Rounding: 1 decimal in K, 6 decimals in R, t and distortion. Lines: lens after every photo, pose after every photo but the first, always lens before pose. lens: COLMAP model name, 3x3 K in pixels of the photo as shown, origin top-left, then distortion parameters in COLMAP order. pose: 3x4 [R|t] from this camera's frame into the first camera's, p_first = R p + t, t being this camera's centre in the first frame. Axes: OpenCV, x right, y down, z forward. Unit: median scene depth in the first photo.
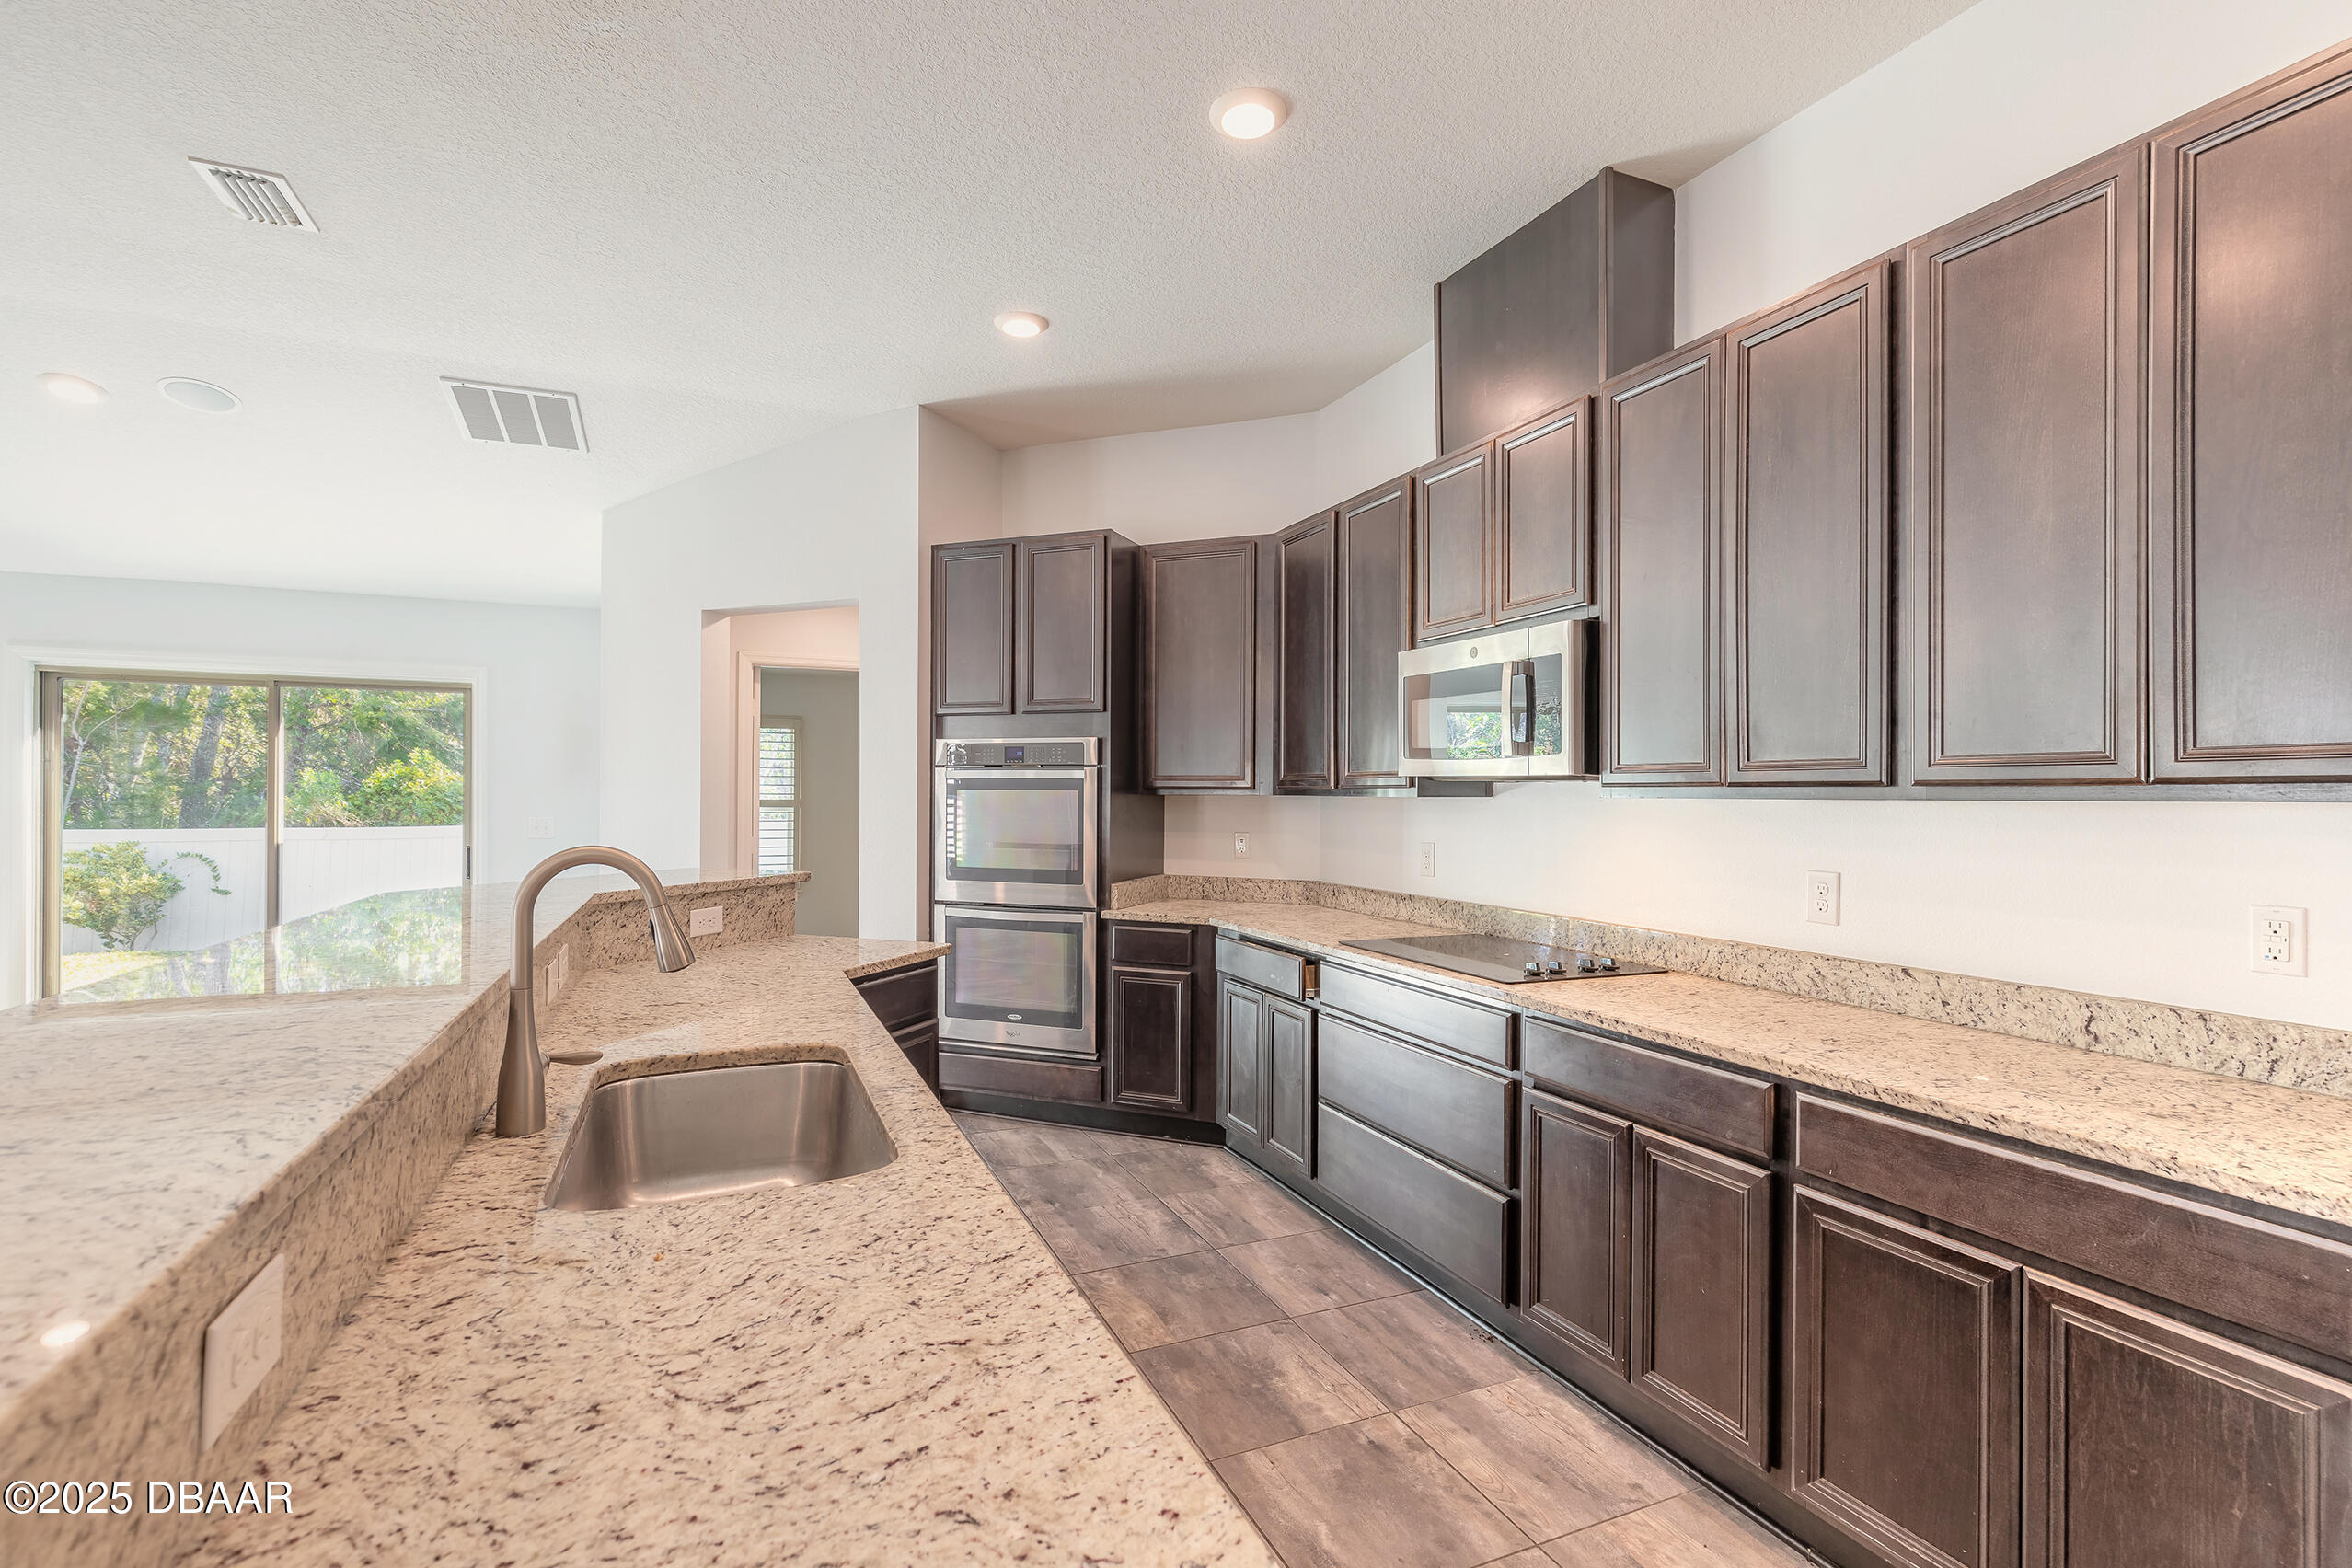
lens RADIAL K [[1054.5, 0, 1176.0], [0, 1054.5, 784.0], [0, 0, 1]] dist [0.024985, -0.017285]
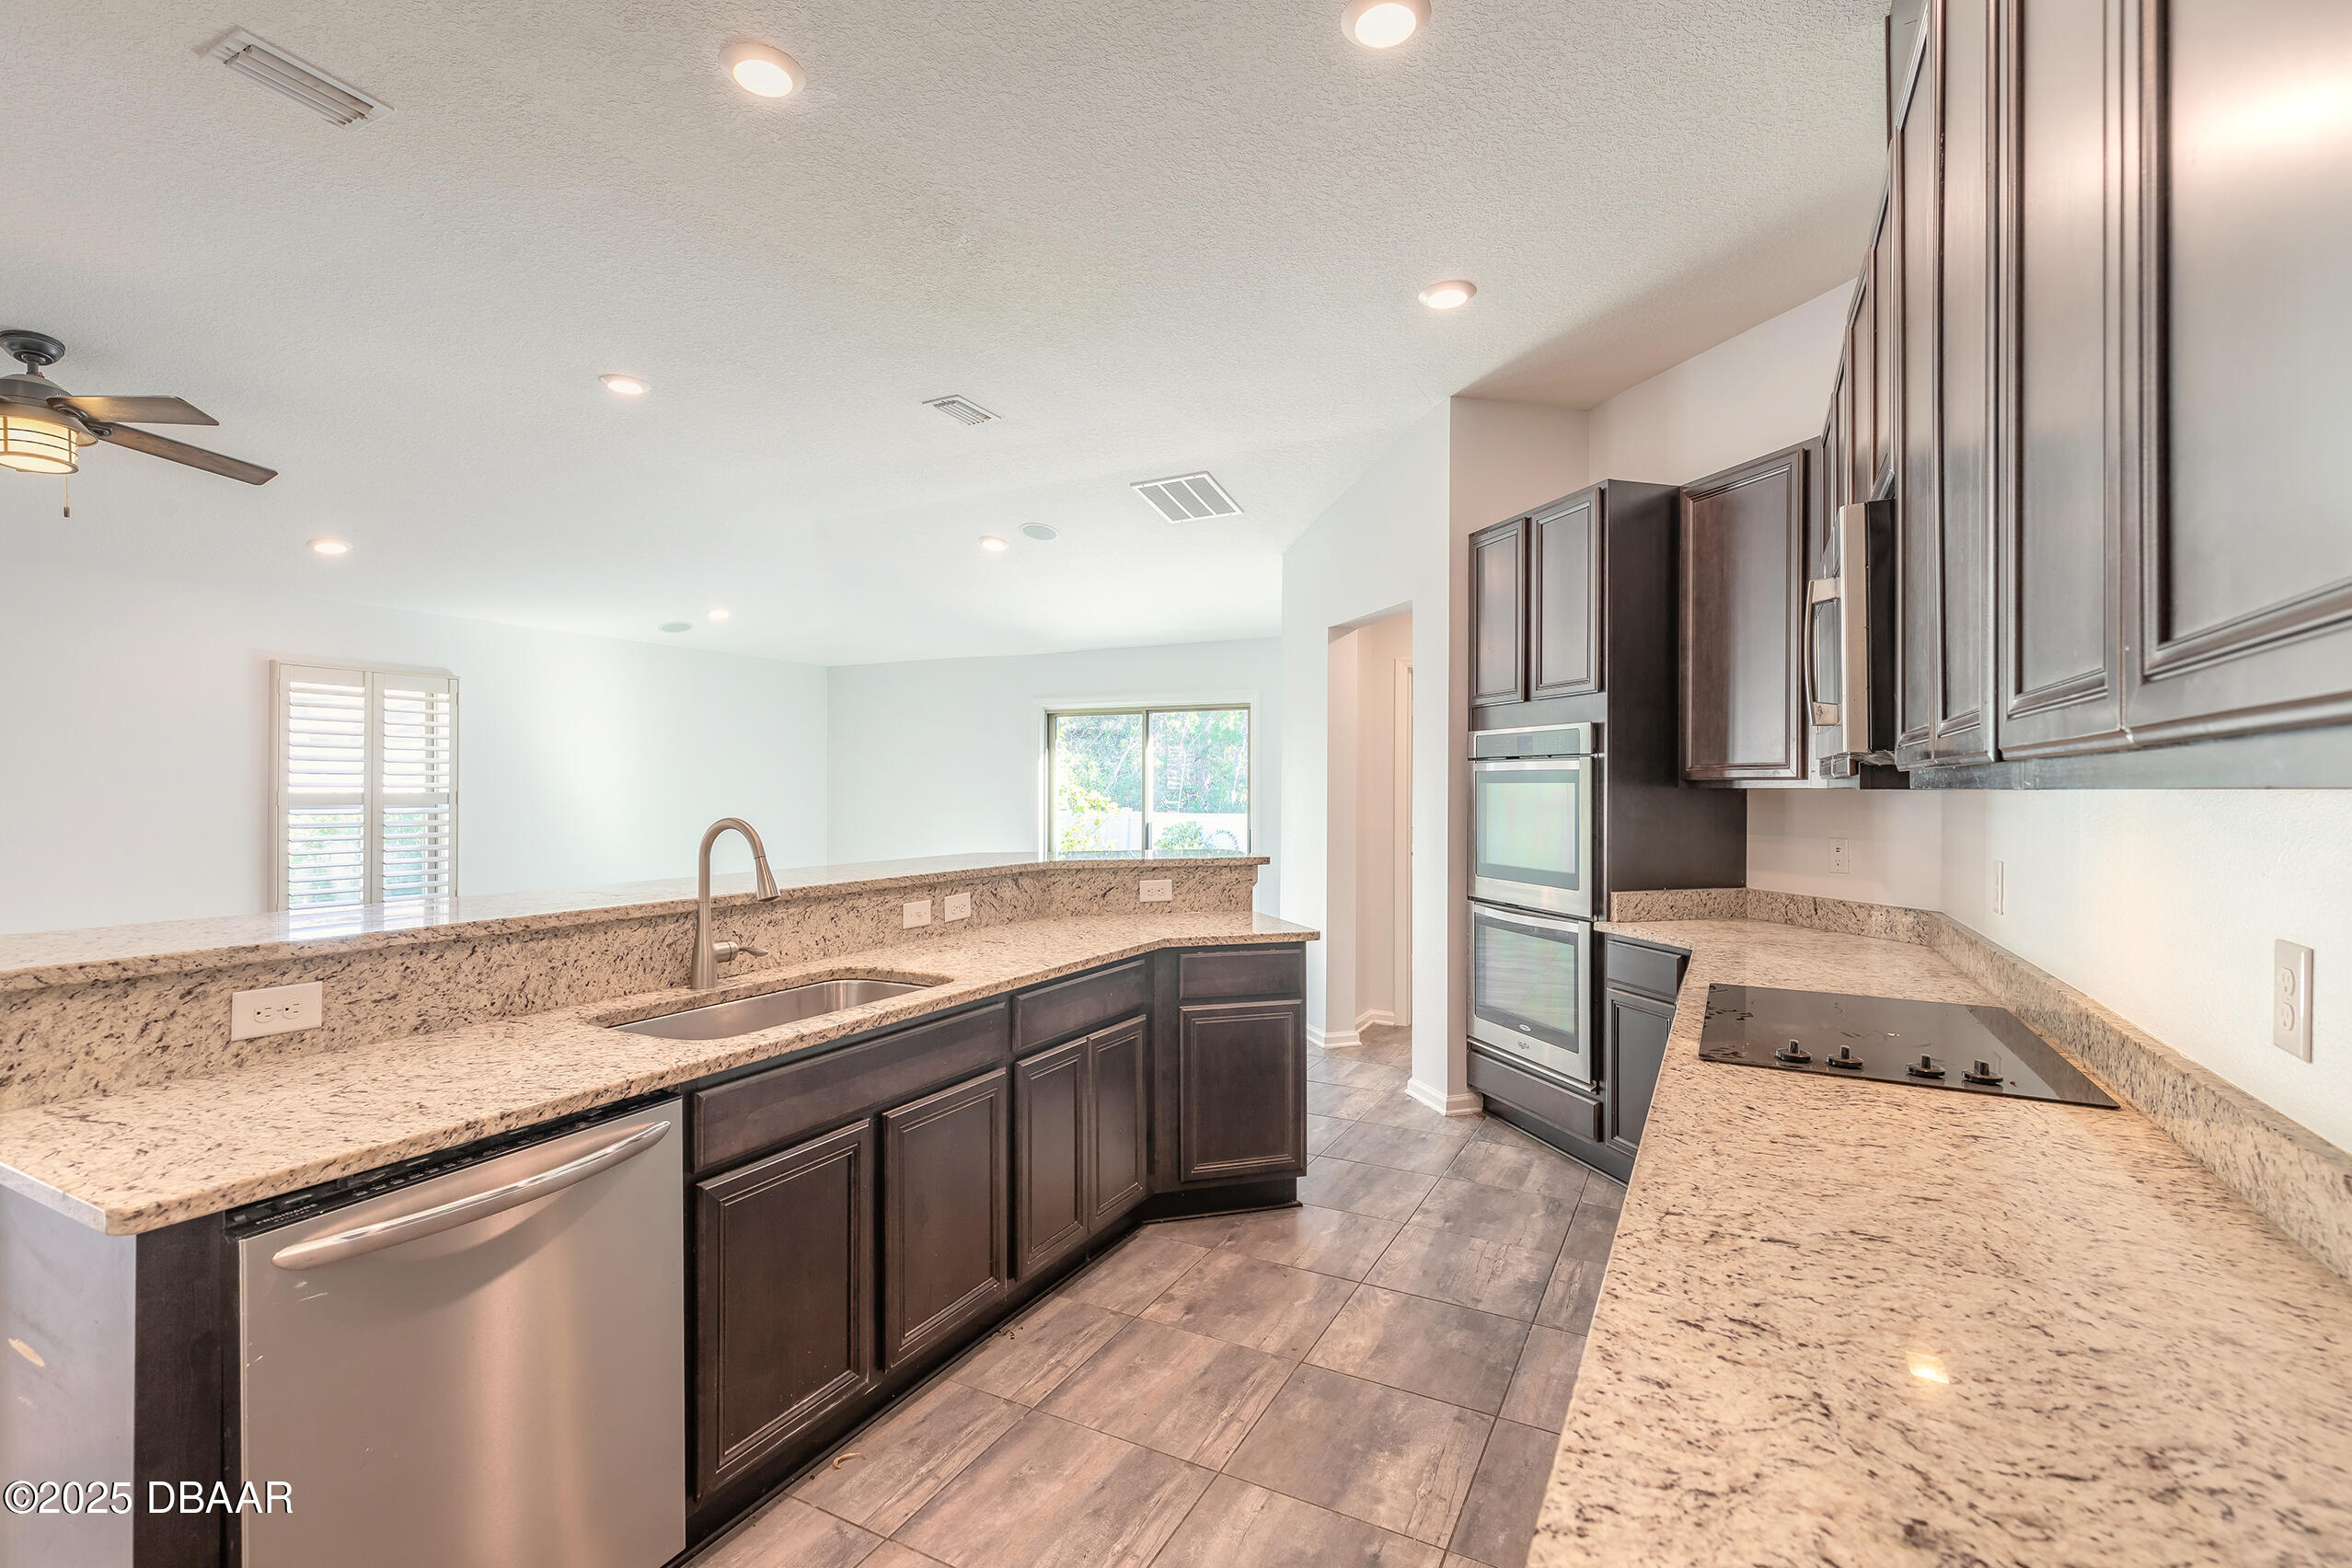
lens RADIAL K [[1052.5, 0, 1176.0], [0, 1052.5, 784.0], [0, 0, 1]] dist [-0.001171, -0.000226]
pose [[0.618393, -0.005119, -0.785852, 0.393204], [0.006887, 0.999976, -0.001095, 0.005375], [0.785839, -0.004735, 0.618413, 0.194032]]
